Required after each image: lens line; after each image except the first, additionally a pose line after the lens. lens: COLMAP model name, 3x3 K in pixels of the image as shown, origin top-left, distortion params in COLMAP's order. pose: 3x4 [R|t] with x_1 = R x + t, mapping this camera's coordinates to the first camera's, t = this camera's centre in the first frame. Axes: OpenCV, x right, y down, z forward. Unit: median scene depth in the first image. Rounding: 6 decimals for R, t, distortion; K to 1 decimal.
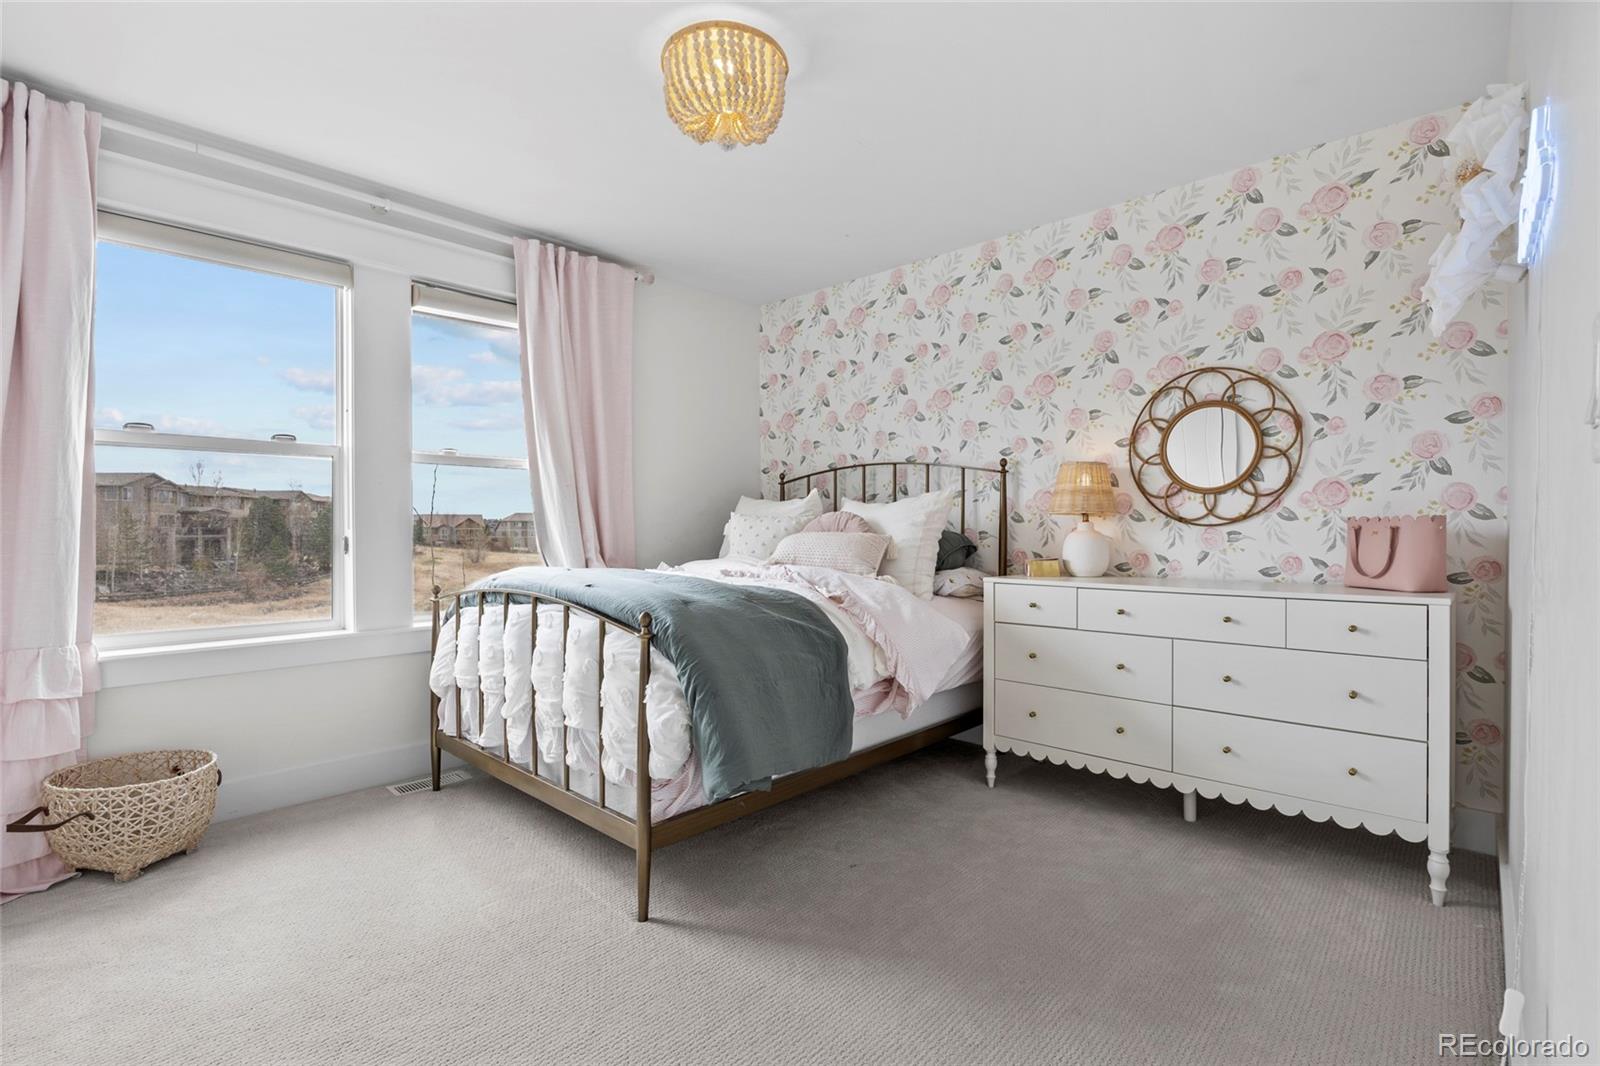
lens RADIAL K [[741.6, 0, 803.2], [0, 741.6, 535.5], [0, 0, 1]] dist [-0.022722, 0.002849]
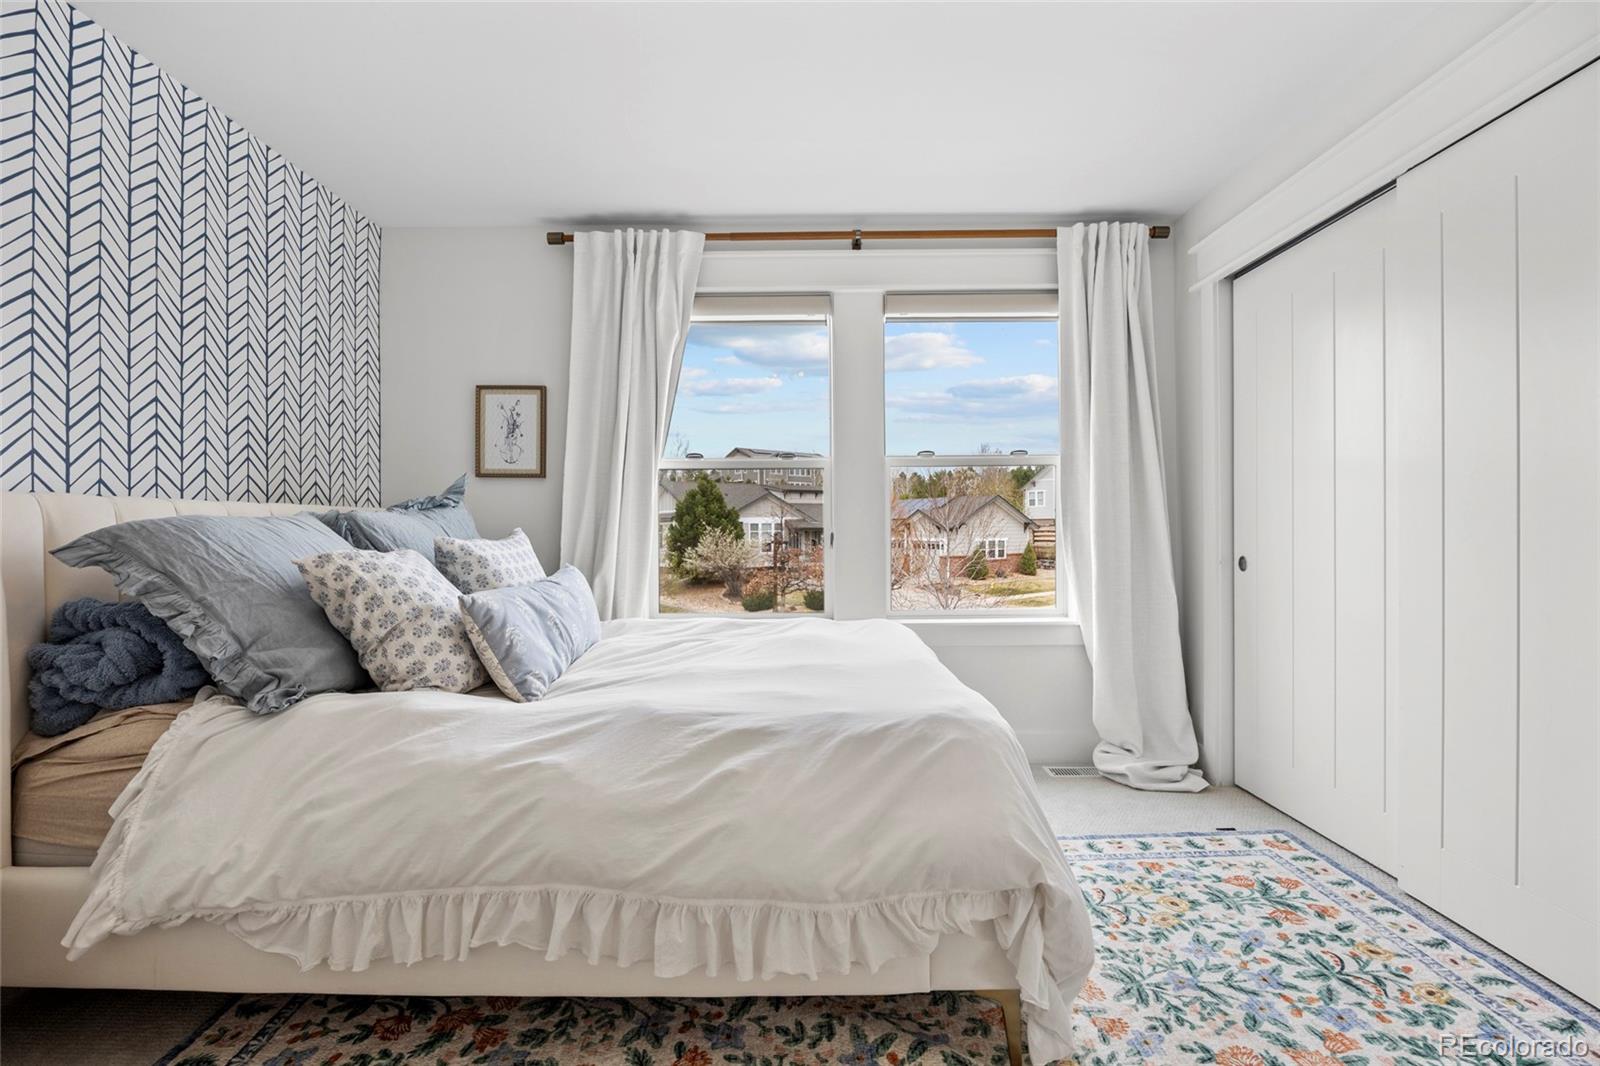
lens RADIAL K [[741.6, 0, 801.0], [0, 741.6, 534.6], [0, 0, 1]] dist [-0.022722, 0.002849]
pose [[0.677000, -0.010336, -0.735911, 0.213393], [0.010960, 0.999932, -0.003961, 0.018439], [0.735902, -0.005383, 0.677067, 0.160080]]
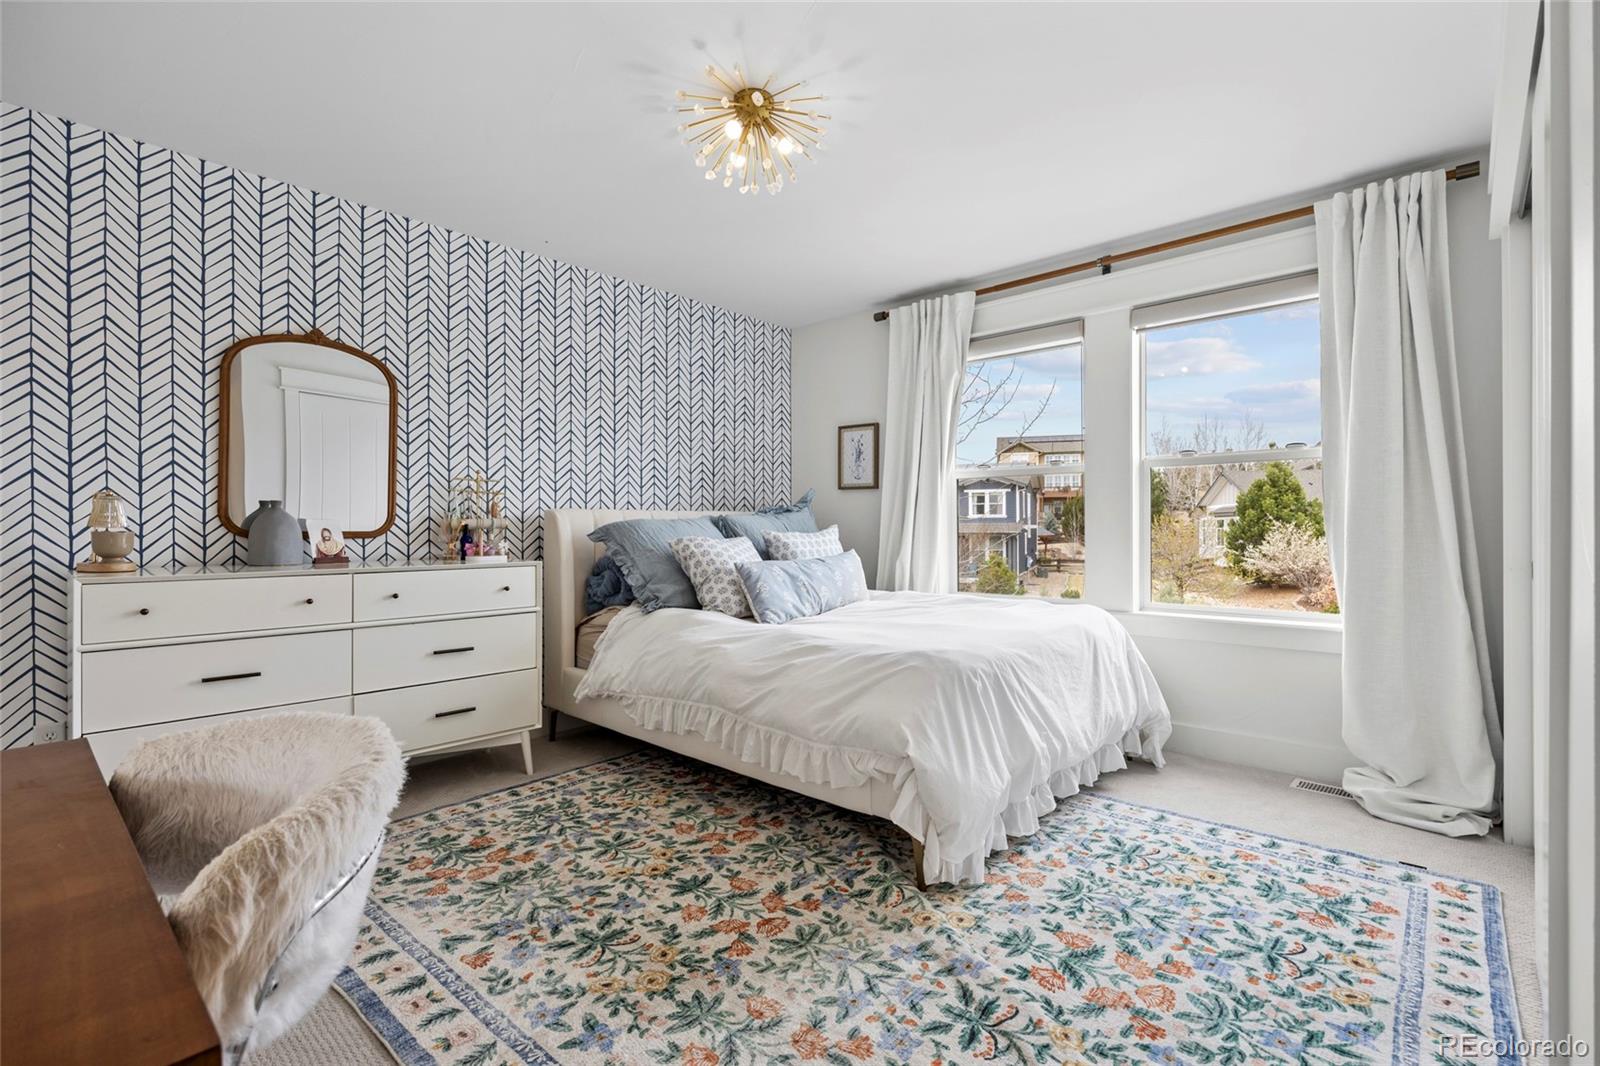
lens RADIAL K [[741.6, 0, 787.4], [0, 741.6, 534.8], [0, 0, 1]] dist [-0.022722, 0.002849]
pose [[-0.018887, -0.000778, -0.999821, 0.713132], [-0.001411, 0.999999, -0.000751, 0.022732], [0.999821, 0.001396, -0.018888, 0.485553]]
